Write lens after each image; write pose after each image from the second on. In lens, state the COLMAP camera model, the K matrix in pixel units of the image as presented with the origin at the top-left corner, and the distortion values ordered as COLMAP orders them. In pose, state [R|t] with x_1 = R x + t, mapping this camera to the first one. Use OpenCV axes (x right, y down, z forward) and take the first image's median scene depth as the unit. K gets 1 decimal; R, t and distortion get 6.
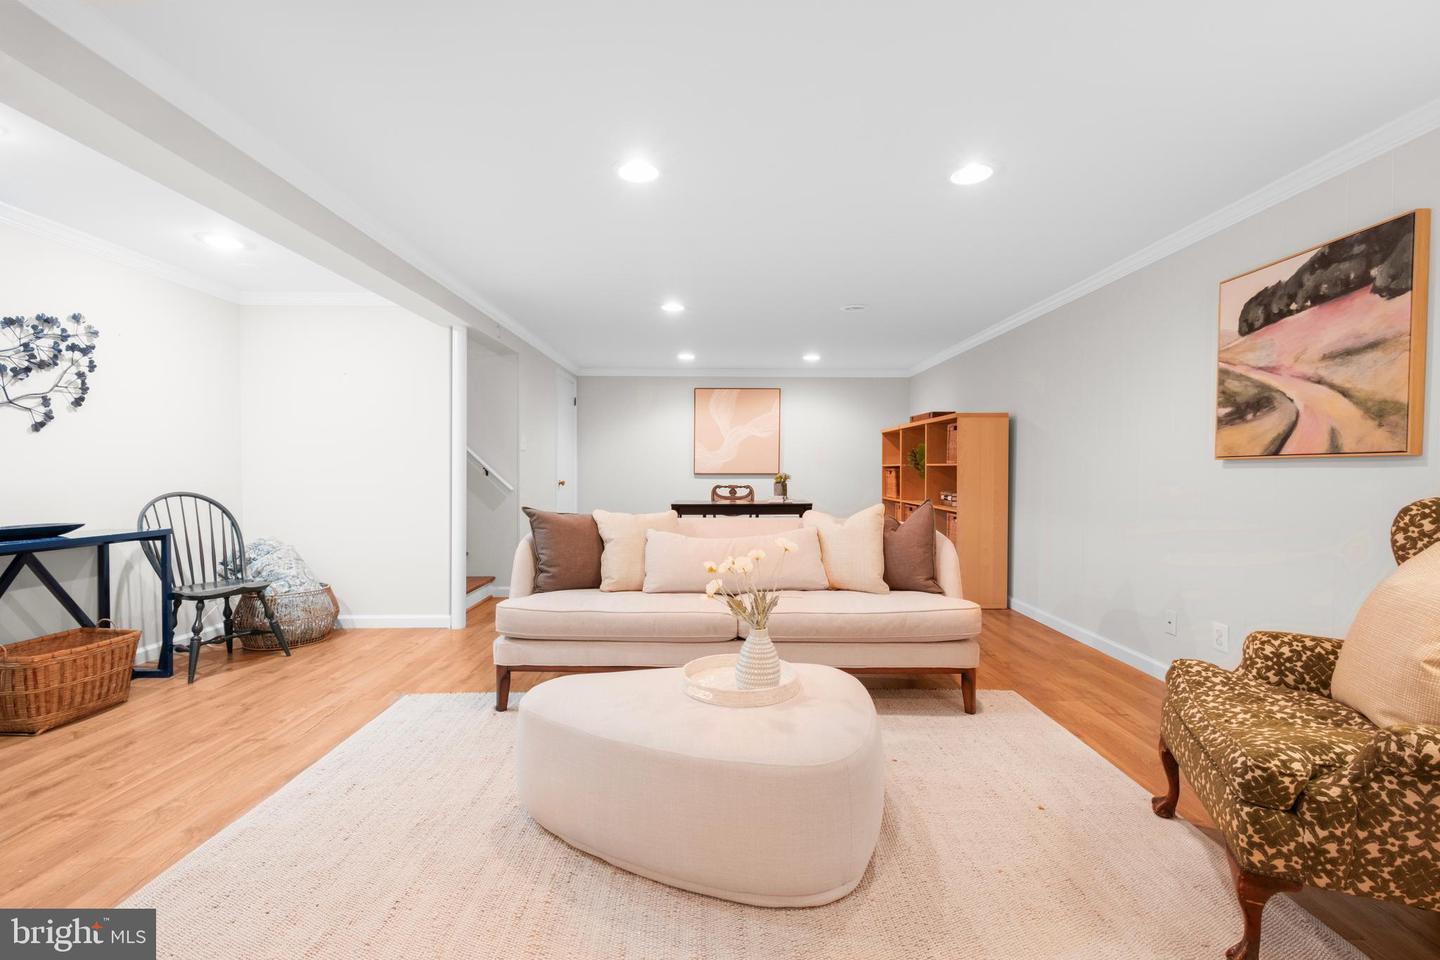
lens RADIAL K [[636.7, 0, 718.0], [0, 636.7, 475.0], [0, 0, 1]] dist [-0.000218, 0.000079]
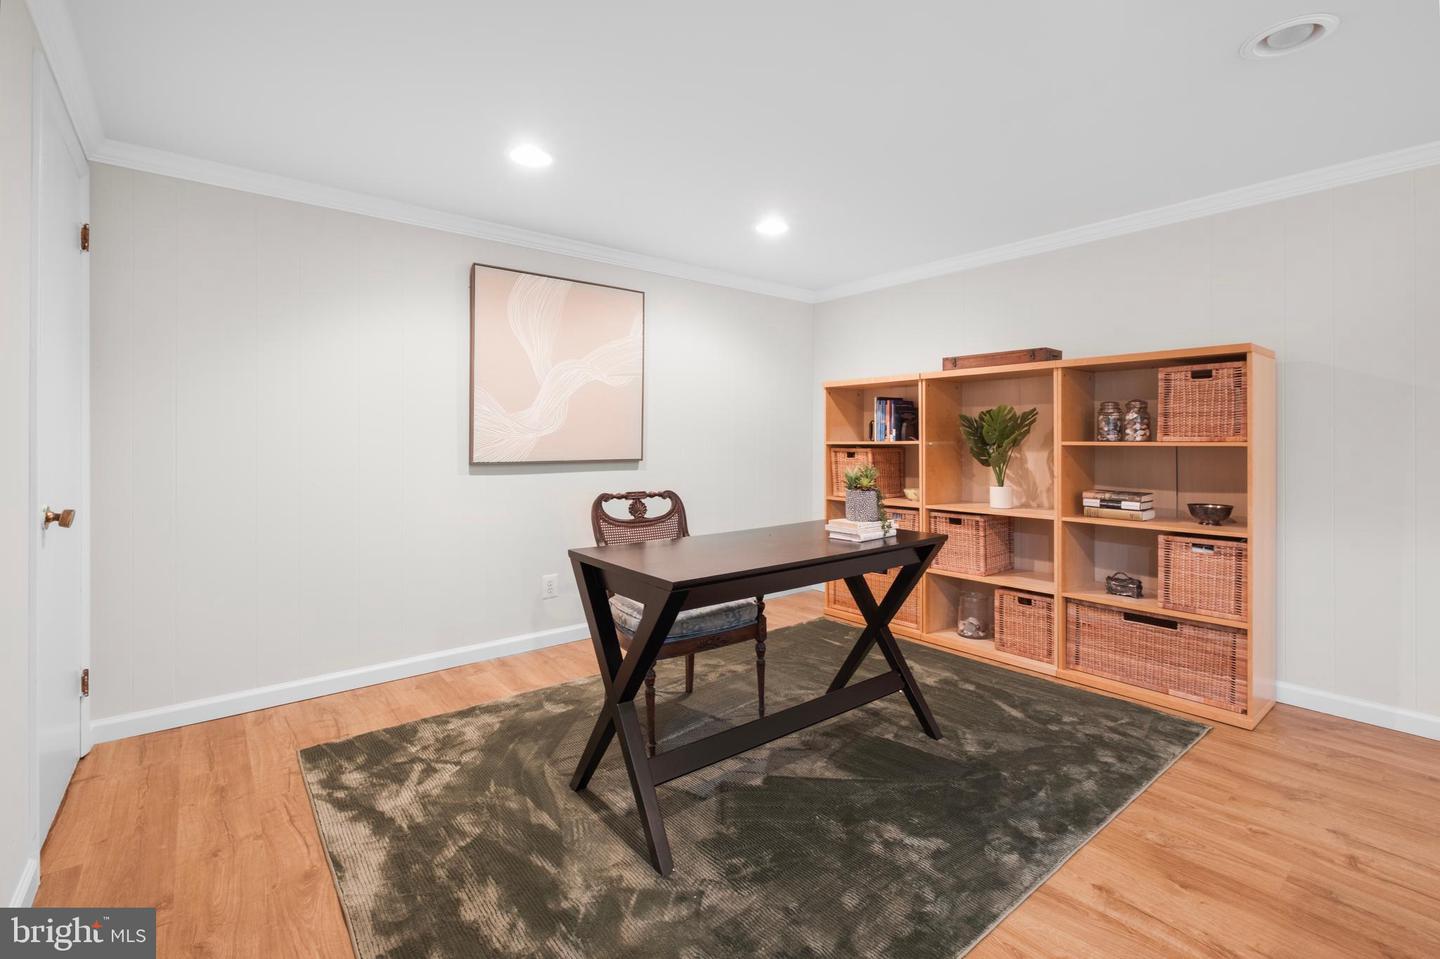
lens RADIAL K [[647.7, 0, 718.5], [0, 647.7, 439.1], [0, 0, 1]] dist [-0.000449, -0.000664]
pose [[0.772961, -0.001029, 0.634453, -0.513430], [0.008884, 0.999918, -0.009202, -0.036168], [-0.634392, 0.012749, 0.772907, 1.571821]]
